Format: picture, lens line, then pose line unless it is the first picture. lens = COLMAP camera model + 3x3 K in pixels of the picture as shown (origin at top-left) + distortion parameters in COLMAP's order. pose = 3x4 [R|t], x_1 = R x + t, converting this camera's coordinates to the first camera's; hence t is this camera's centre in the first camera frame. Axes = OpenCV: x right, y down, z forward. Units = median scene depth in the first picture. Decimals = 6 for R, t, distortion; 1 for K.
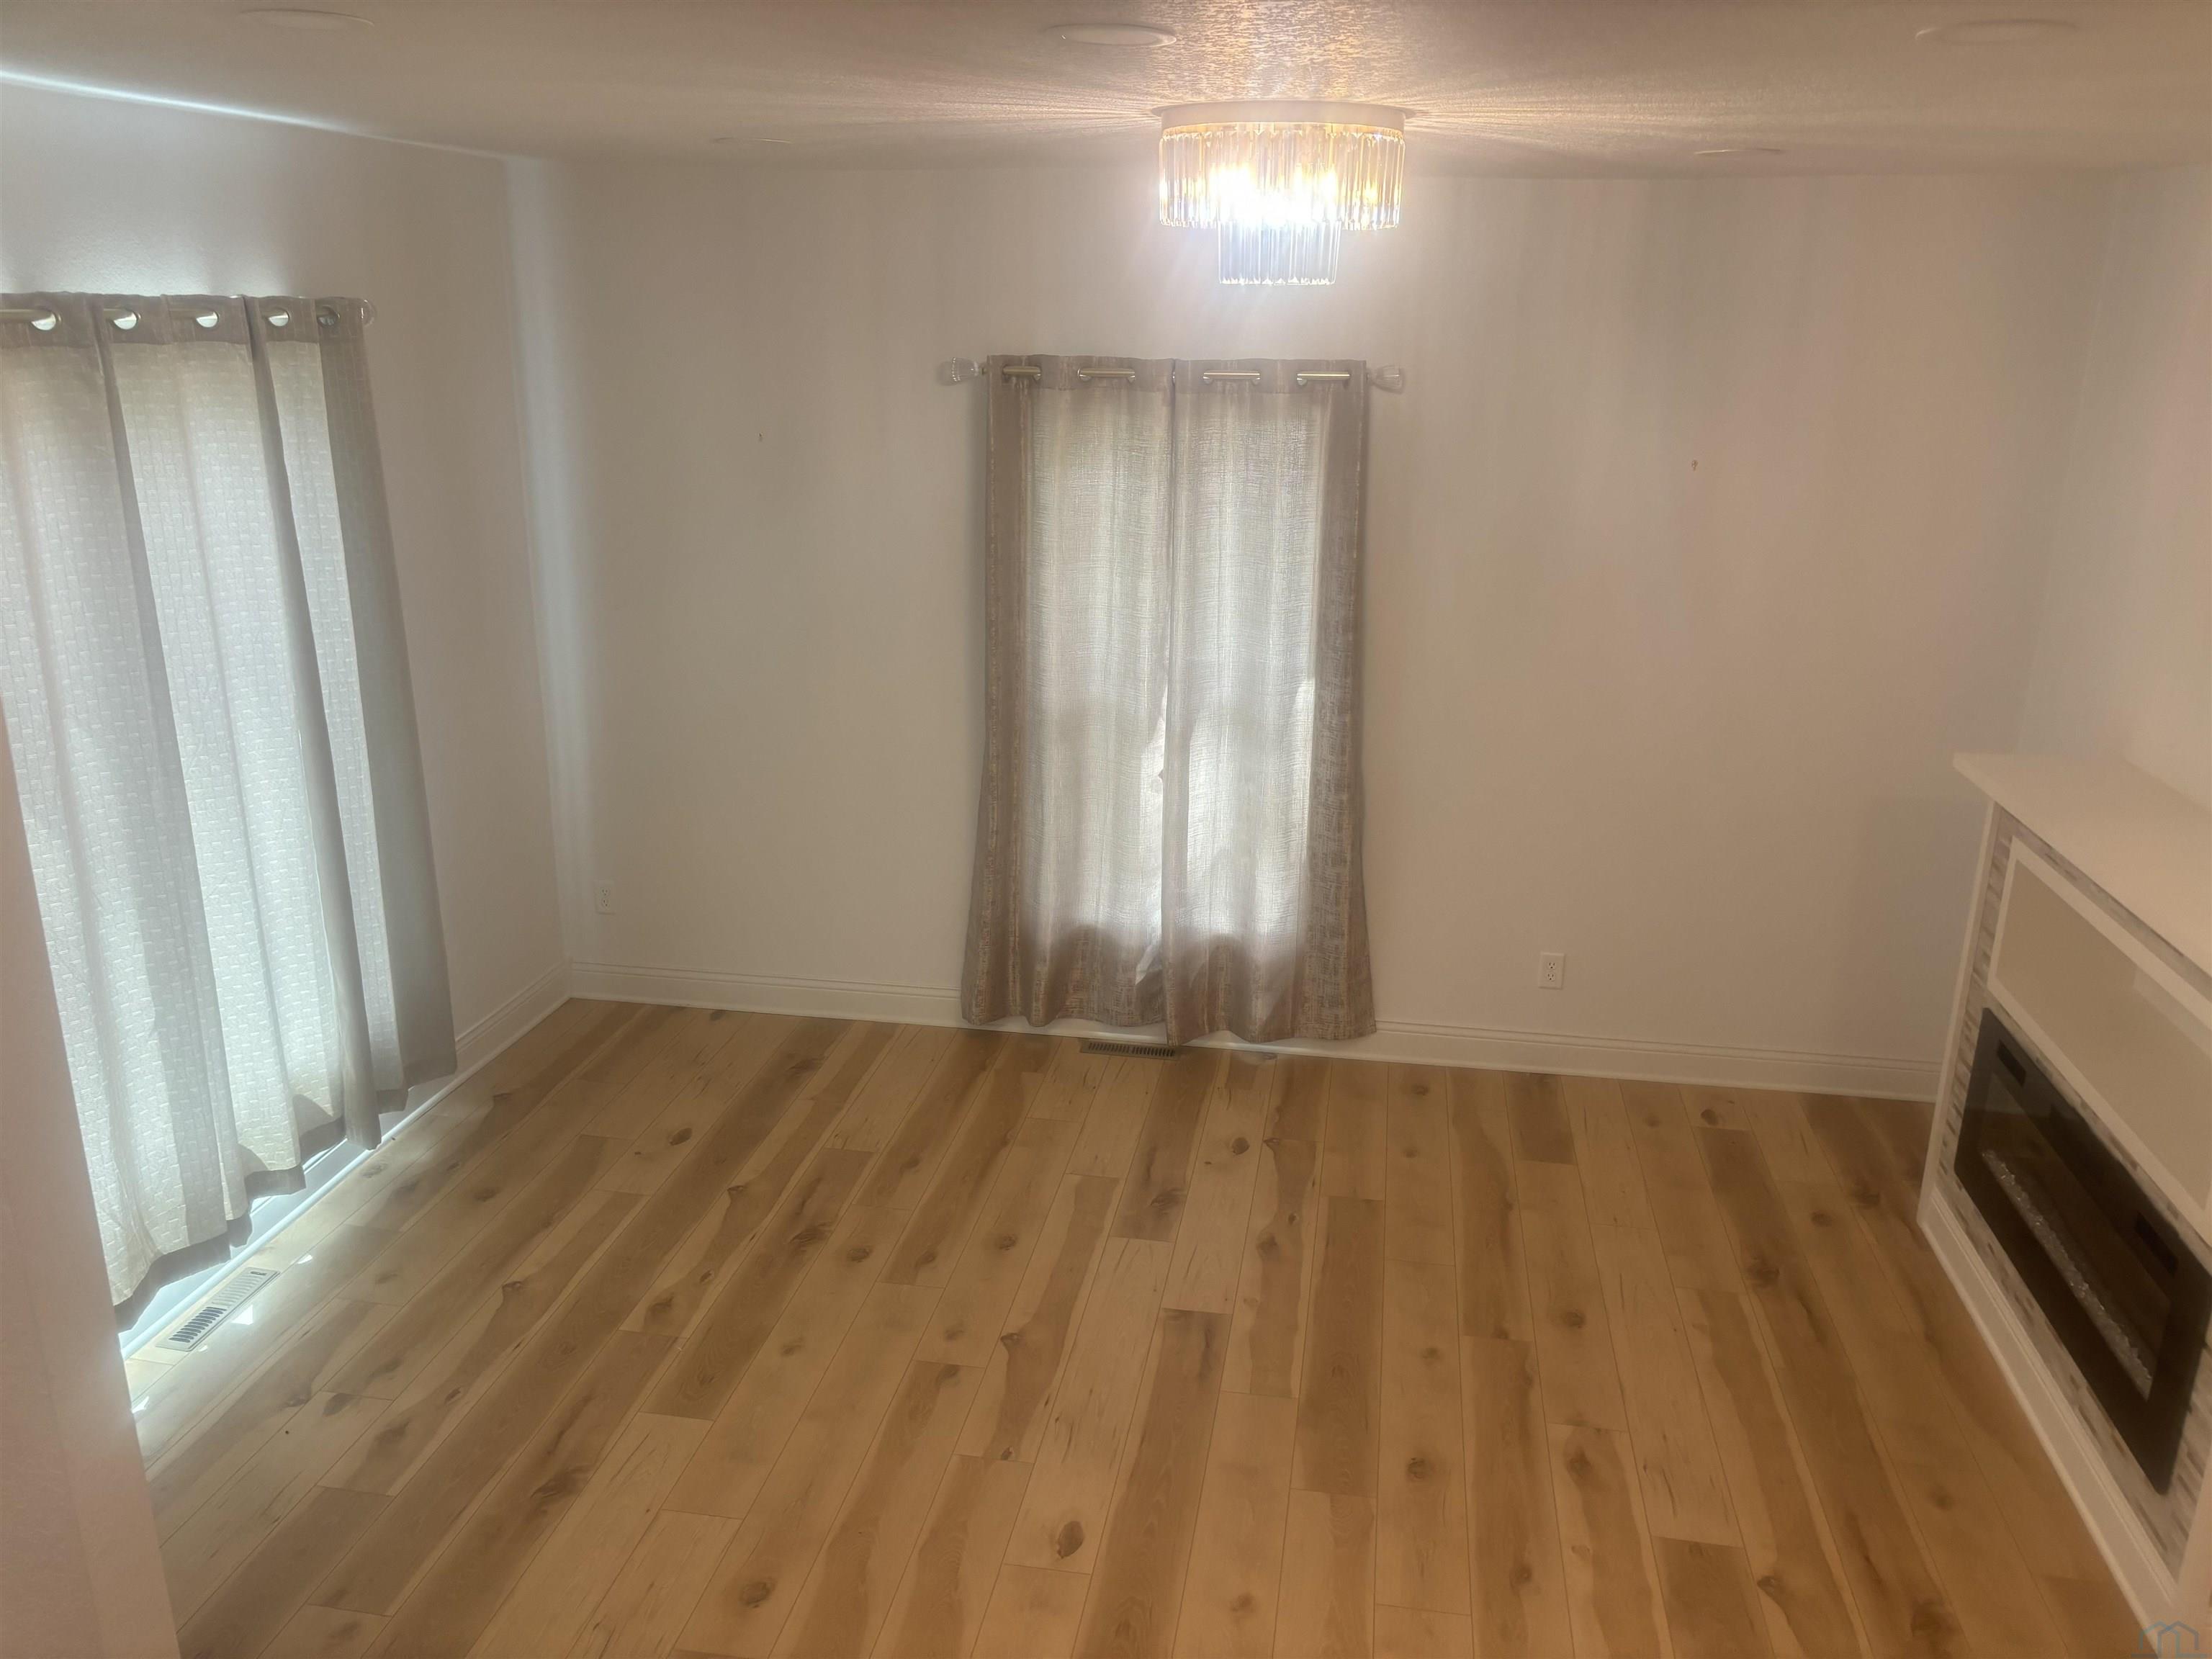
lens RADIAL K [[1693.7, 0, 1111.9], [0, 1693.7, 820.4], [0, 0, 1]] dist [0.053570, -0.053115]
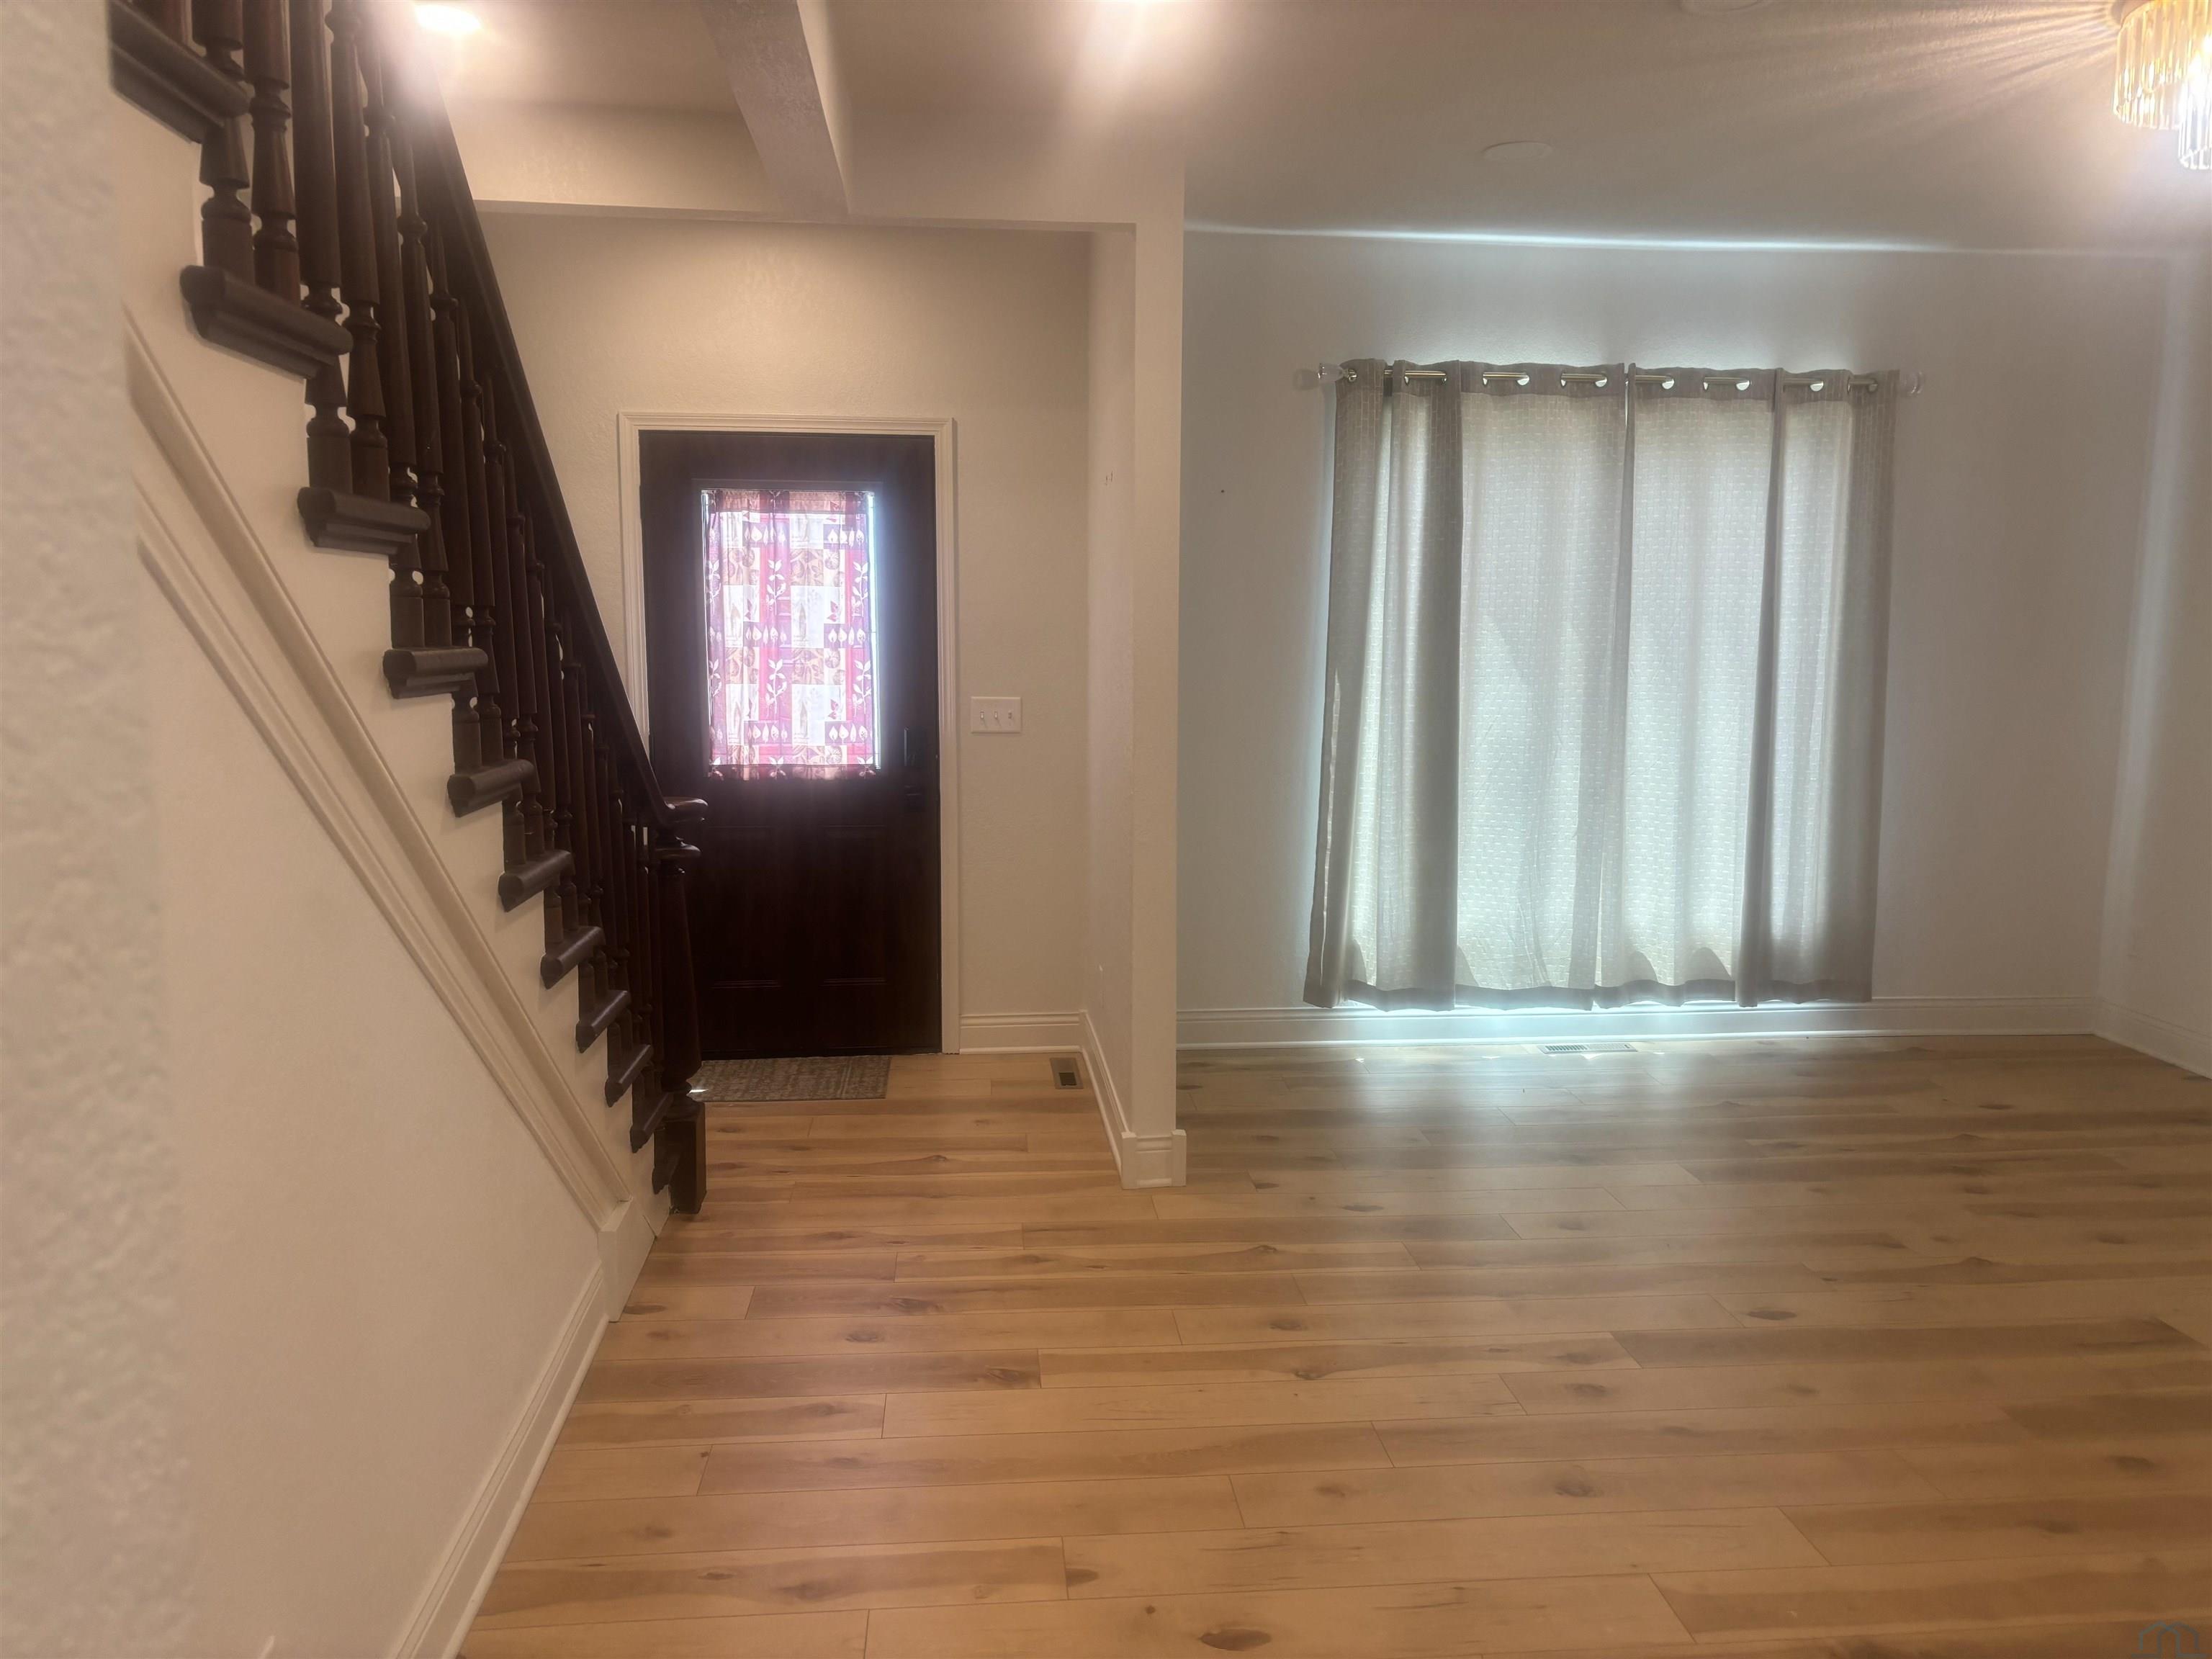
lens RADIAL K [[1657.6, 0, 1066.0], [0, 1657.6, 824.9], [0, 0, 1]] dist [-0.009745, -0.005784]
pose [[0.220157, 0.106717, -0.969609, 0.589307], [-0.288765, 0.956576, 0.039716, 0.141379], [0.931743, 0.271245, 0.241413, 0.159129]]
